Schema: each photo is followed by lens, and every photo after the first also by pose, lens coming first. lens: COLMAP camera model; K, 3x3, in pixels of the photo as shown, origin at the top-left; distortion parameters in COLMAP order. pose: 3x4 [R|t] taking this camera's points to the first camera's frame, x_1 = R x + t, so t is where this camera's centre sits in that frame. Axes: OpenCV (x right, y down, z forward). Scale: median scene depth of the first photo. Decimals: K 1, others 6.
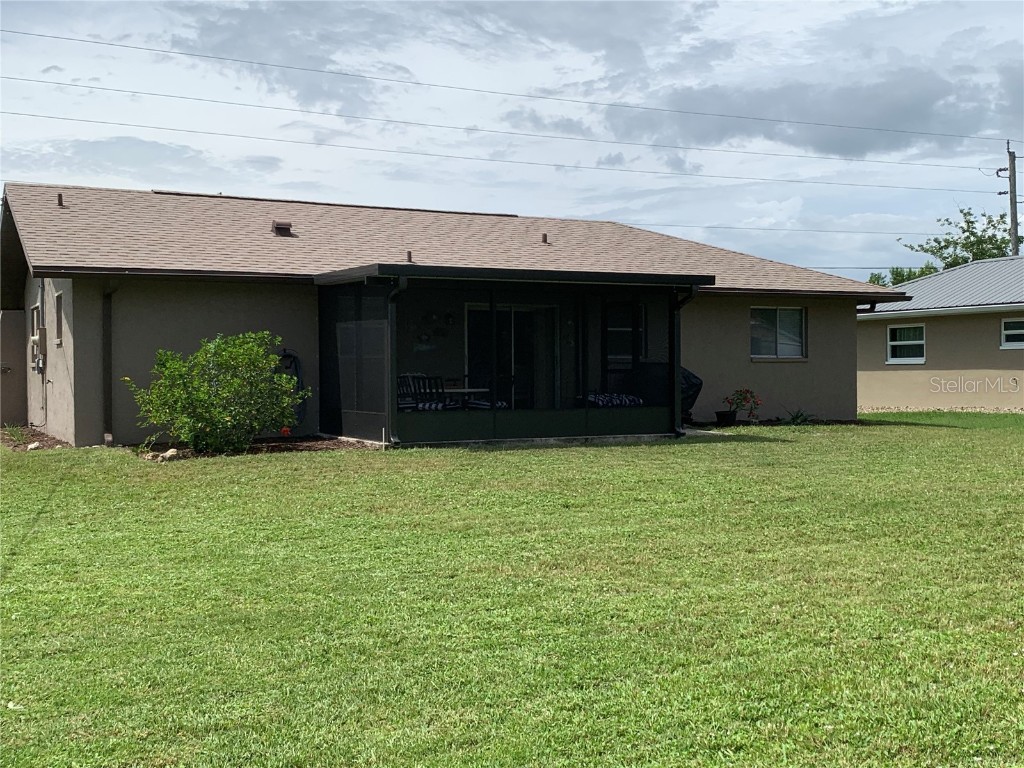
lens RADIAL K [[1204.5, 0, 508.9], [0, 1204.5, 389.2], [0, 0, 1]] dist [0.050118, 0.000000]
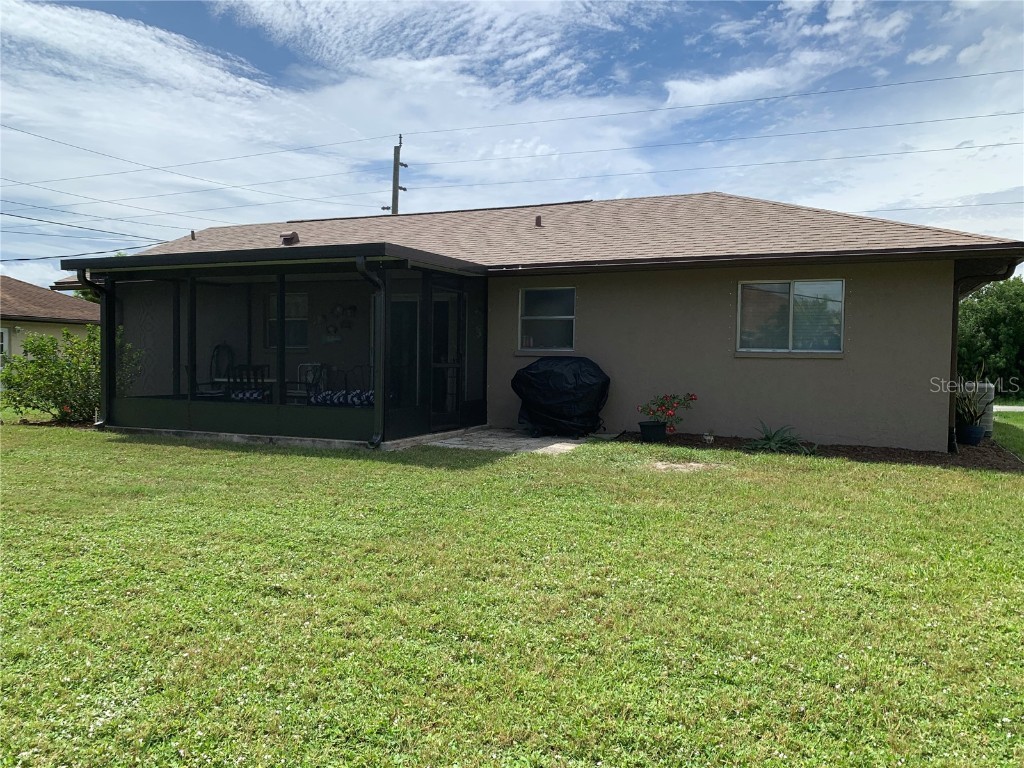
lens RADIAL K [[813.2, 0, 503.0], [0, 813.2, 393.0], [0, 0, 1]] dist [0.027132, -0.032509]
pose [[0.640019, 0.040422, -0.767295, 0.563781], [-0.026242, 0.999183, 0.030749, -0.013869], [0.767911, 0.000456, 0.640557, 0.660184]]
